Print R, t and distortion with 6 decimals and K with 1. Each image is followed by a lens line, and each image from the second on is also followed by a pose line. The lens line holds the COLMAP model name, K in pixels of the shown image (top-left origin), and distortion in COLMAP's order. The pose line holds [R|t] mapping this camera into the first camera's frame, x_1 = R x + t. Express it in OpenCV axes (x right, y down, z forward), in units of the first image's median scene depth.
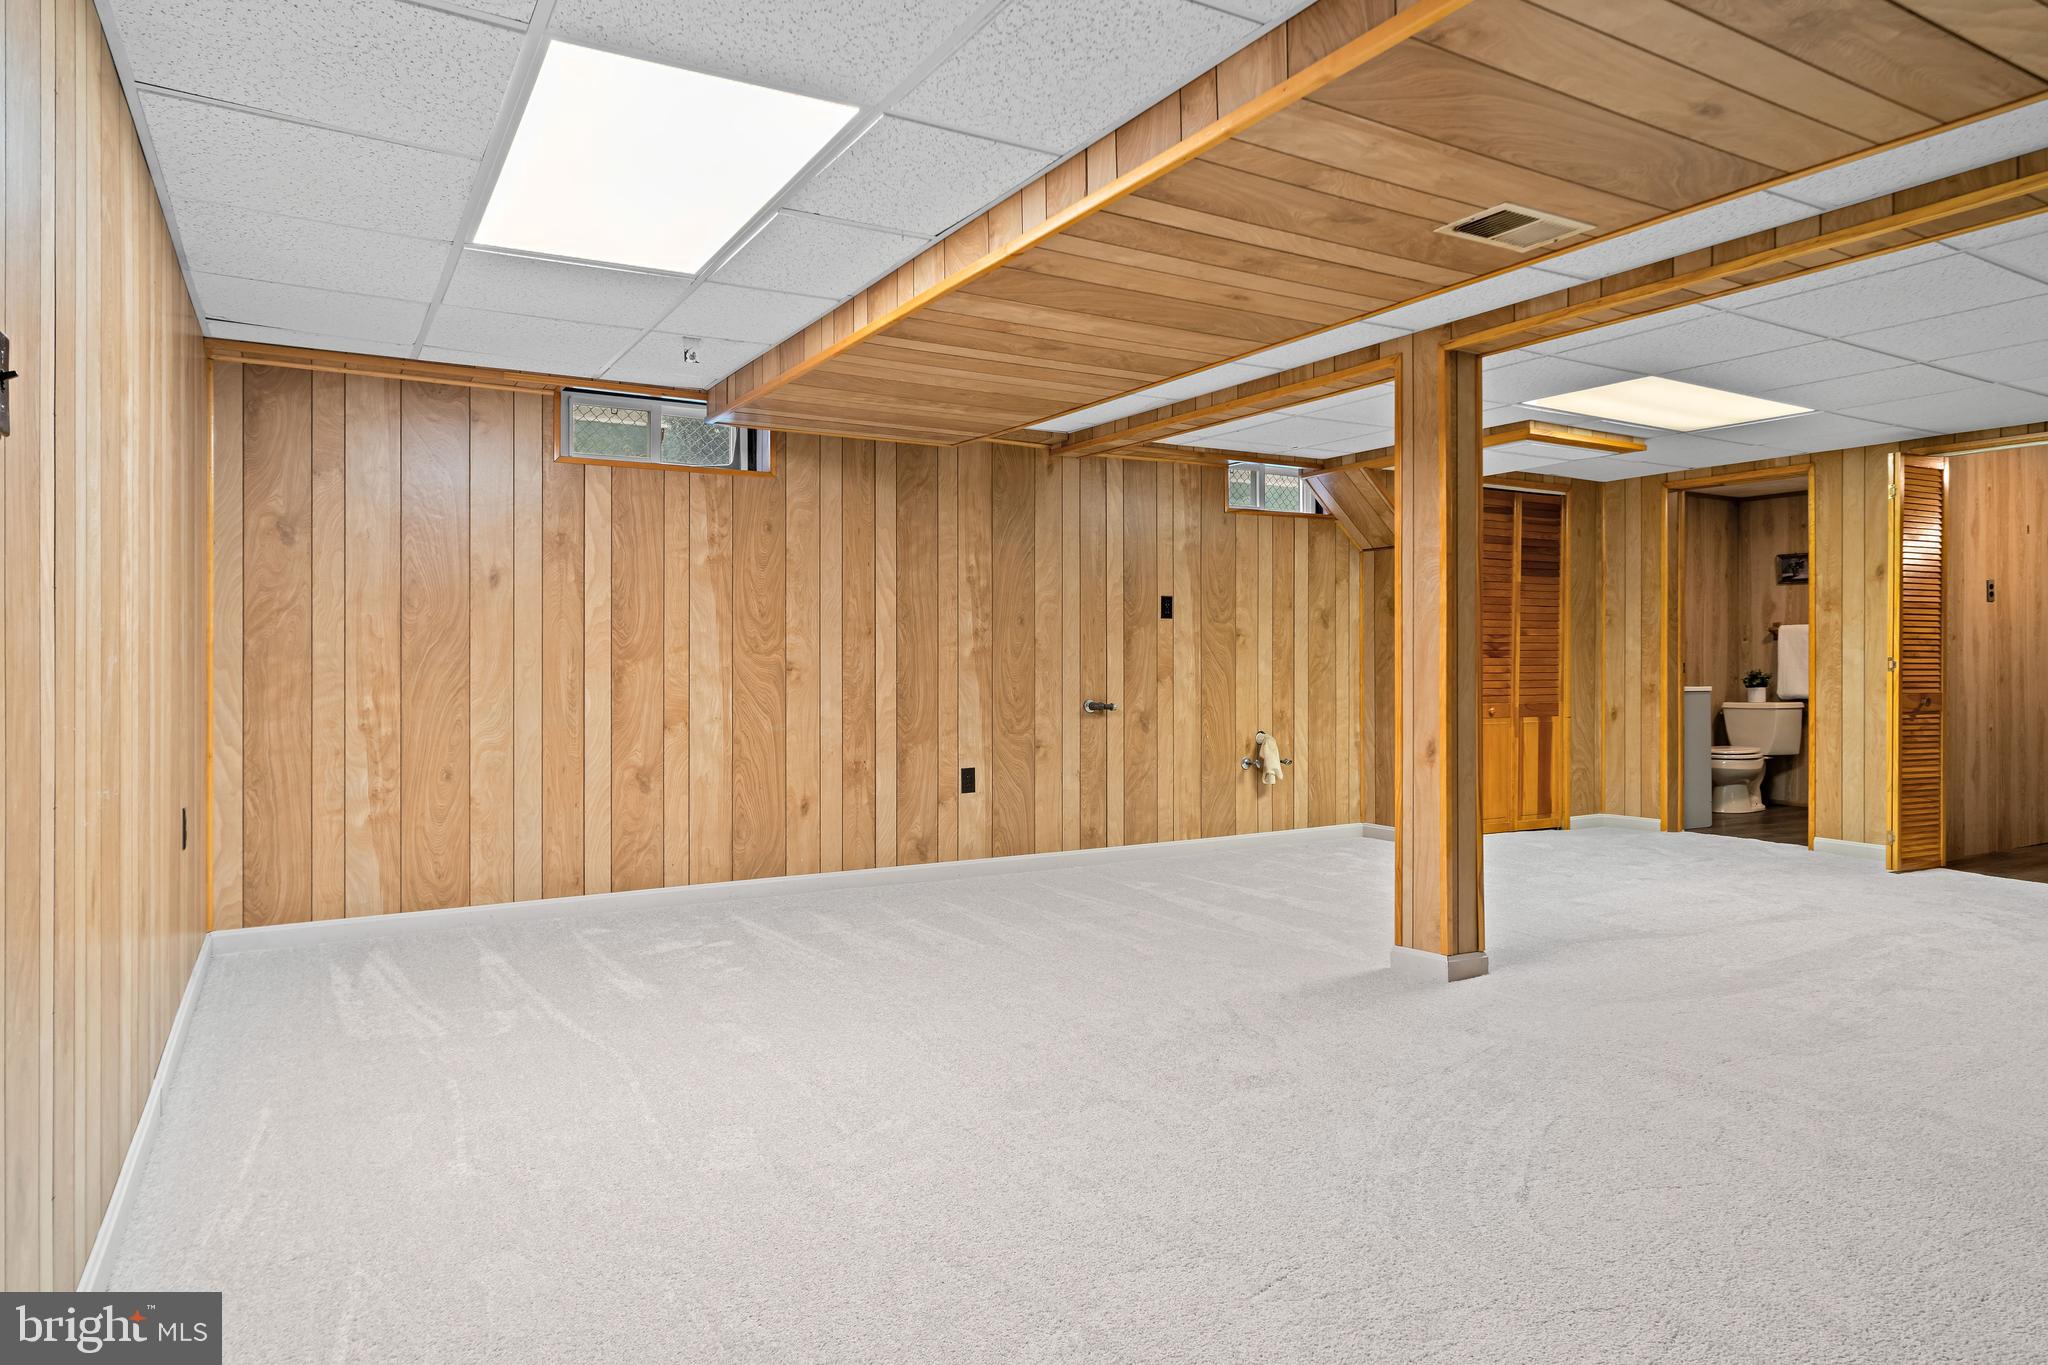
lens RADIAL K [[1232.0, 0, 1012.1], [0, 1232.0, 669.4], [0, 0, 1]] dist [-0.001204, 0.002220]
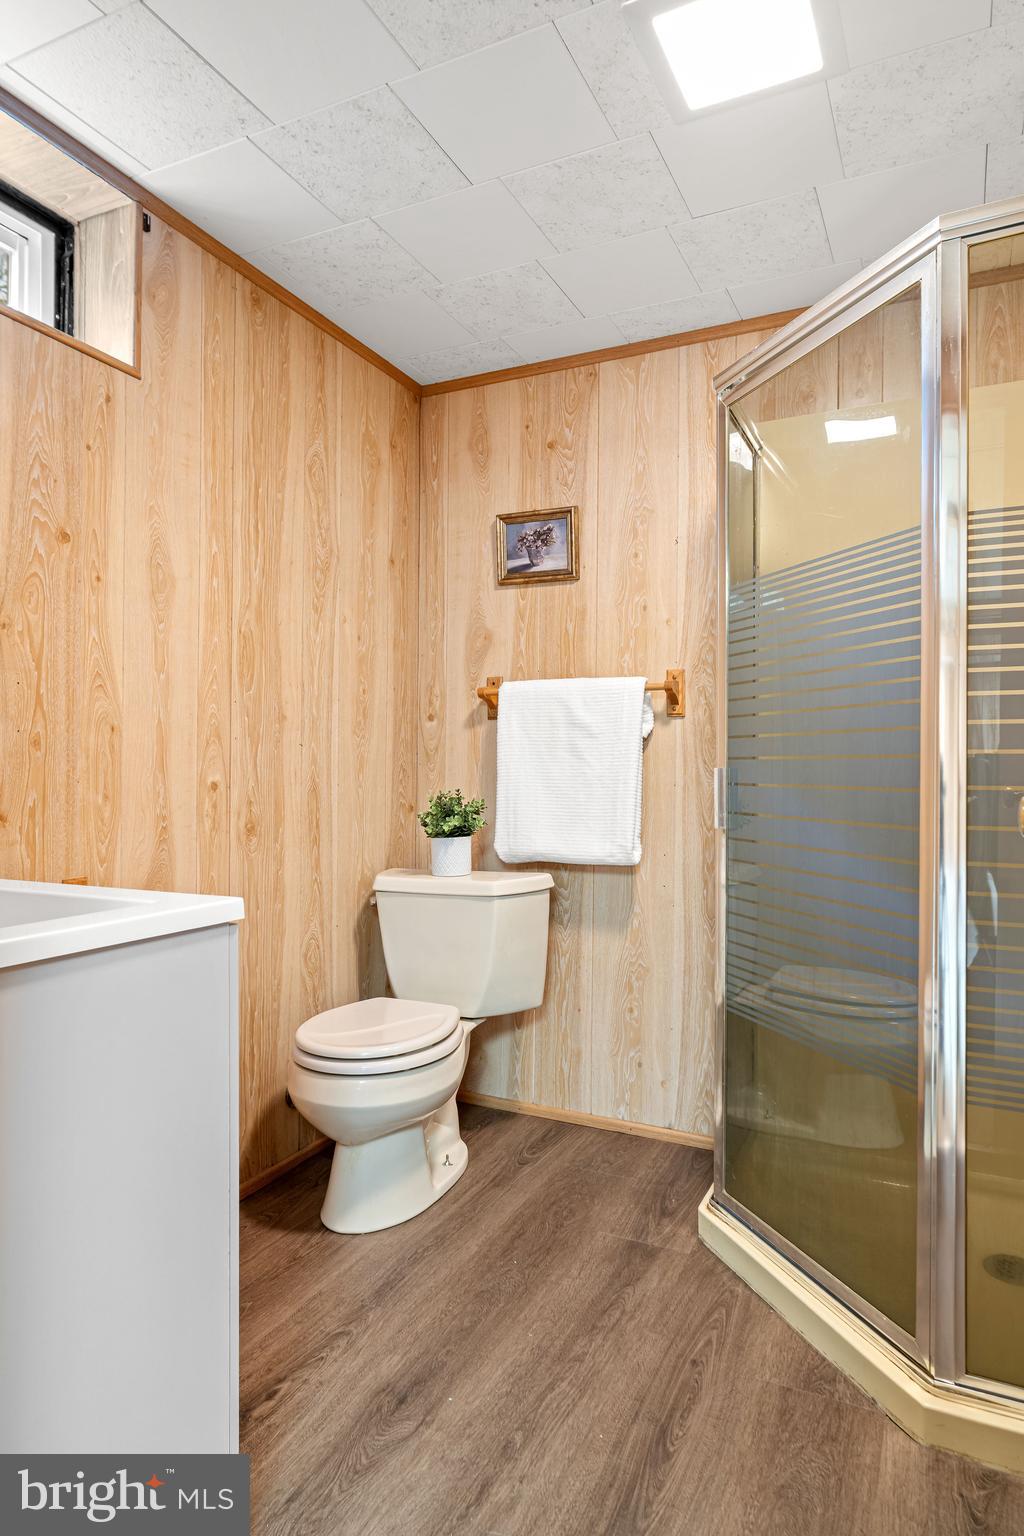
lens RADIAL K [[924.0, 0, 513.0], [0, 924.0, 766.6], [0, 0, 1]] dist [-0.001204, 0.002220]
pose [[0.830496, 0.006832, 0.556983, 0.453008], [-0.005925, 0.999977, -0.003432, -0.006819], [-0.556994, -0.000450, 0.830517, 0.738845]]
